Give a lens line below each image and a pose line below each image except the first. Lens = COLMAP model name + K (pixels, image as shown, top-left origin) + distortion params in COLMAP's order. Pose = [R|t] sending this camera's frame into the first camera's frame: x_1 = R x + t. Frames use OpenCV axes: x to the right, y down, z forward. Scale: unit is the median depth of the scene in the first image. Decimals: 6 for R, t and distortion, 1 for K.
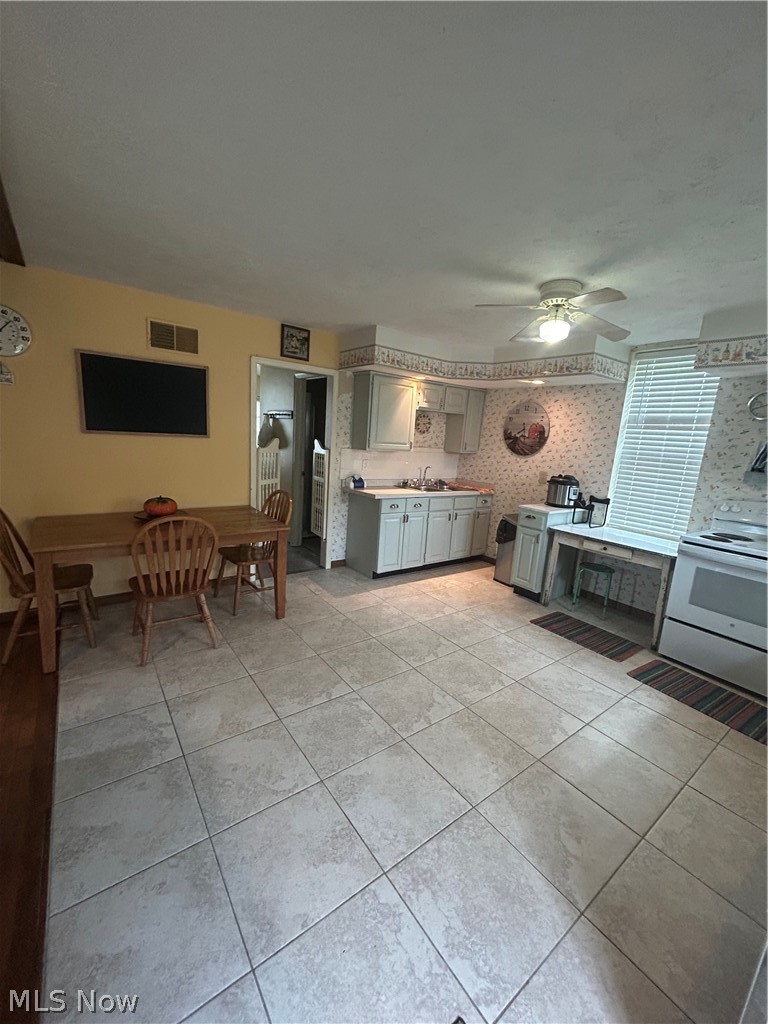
lens RADIAL K [[410.8, 0, 386.2], [0, 410.8, 514.9], [0, 0, 1]] dist [0.000808, 0.001773]
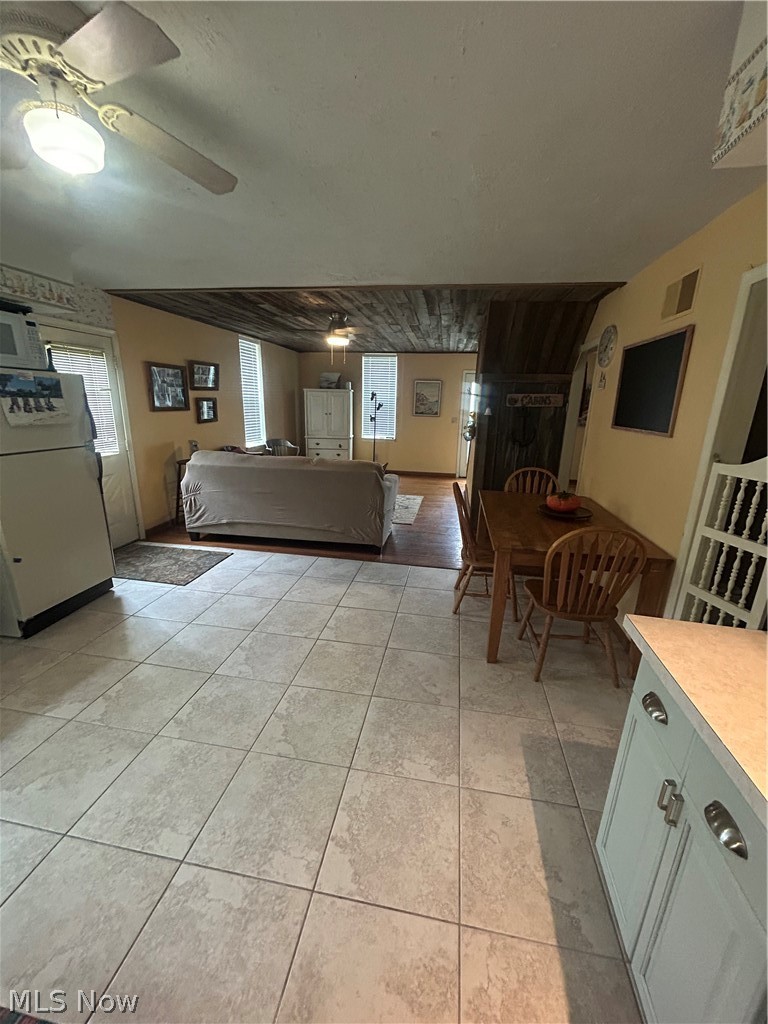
lens RADIAL K [[410.8, 0, 380.5], [0, 410.8, 518.2], [0, 0, 1]] dist [0.000808, 0.001773]
pose [[-0.731860, 0.116614, -0.671403, 0.345602], [-0.196264, 0.907432, 0.371547, -0.216074], [0.652580, 0.403693, -0.641226, 1.153359]]
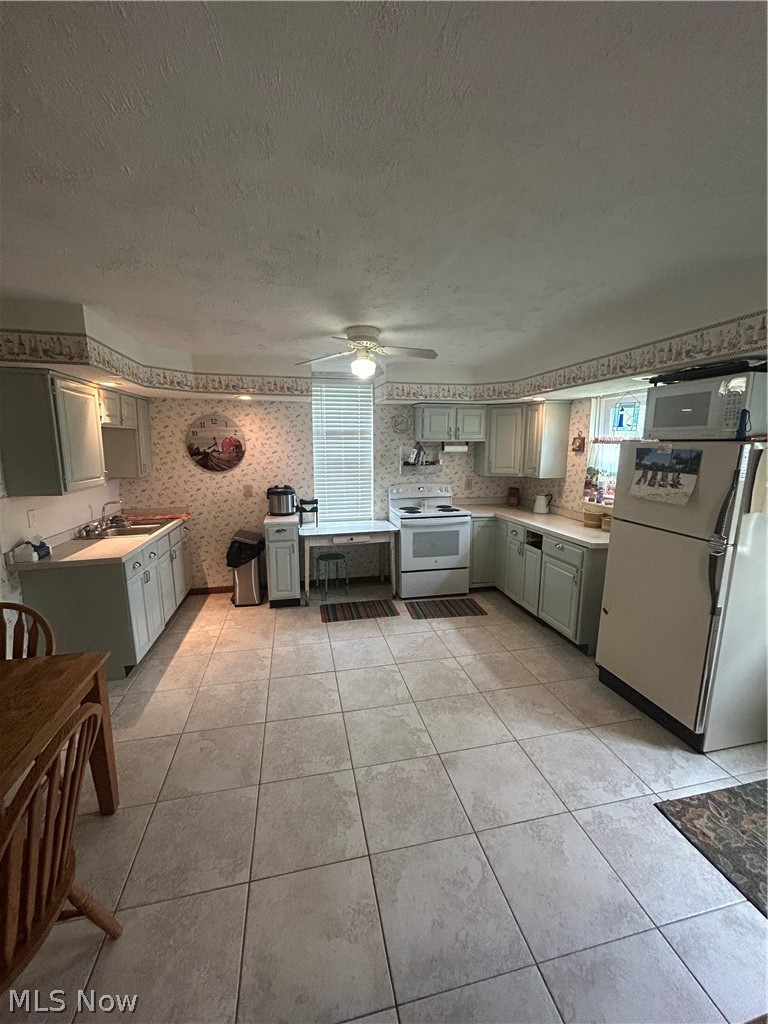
lens RADIAL K [[410.8, 0, 384.0], [0, 410.8, 514.2], [0, 0, 1]] dist [0.000808, 0.001773]
pose [[0.409735, -0.218423, 0.885669, -0.479250], [0.203517, 0.968326, 0.144656, -0.140800], [-0.889212, 0.120978, 0.441210, 0.334907]]
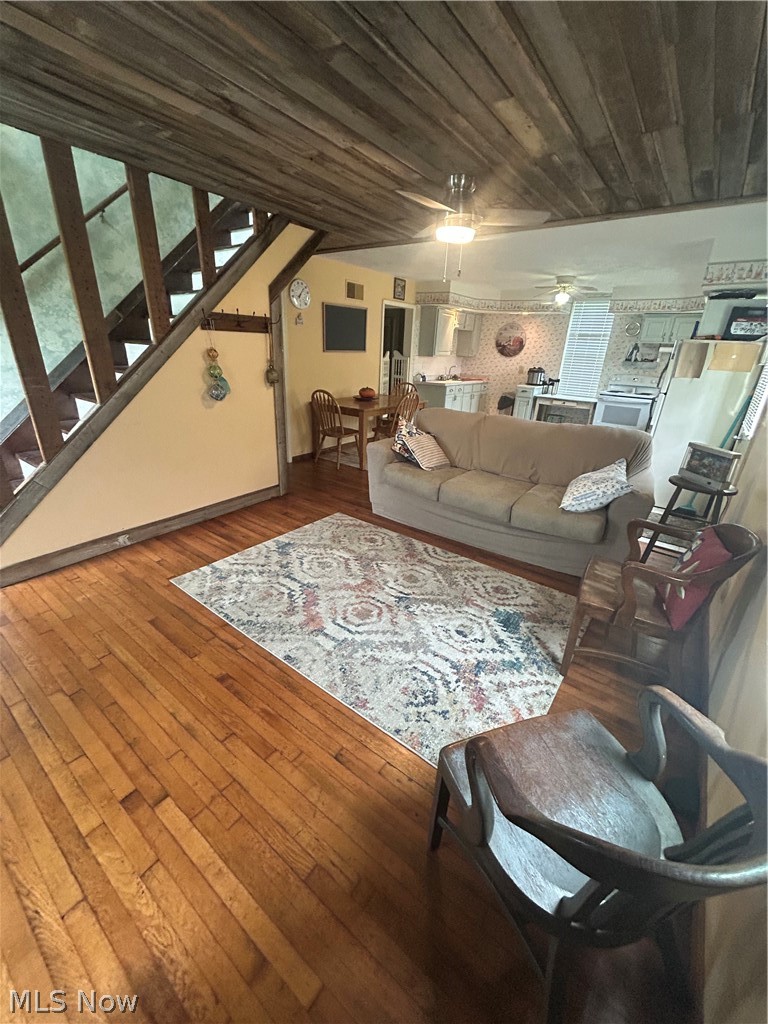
lens RADIAL K [[410.8, 0, 391.0], [0, 410.8, 509.0], [0, 0, 1]] dist [0.000808, 0.001773]
pose [[0.956280, -0.130803, 0.261569, -0.849181], [0.074953, 0.974147, 0.213121, 0.089812], [-0.282684, -0.184198, 0.941361, -0.741367]]
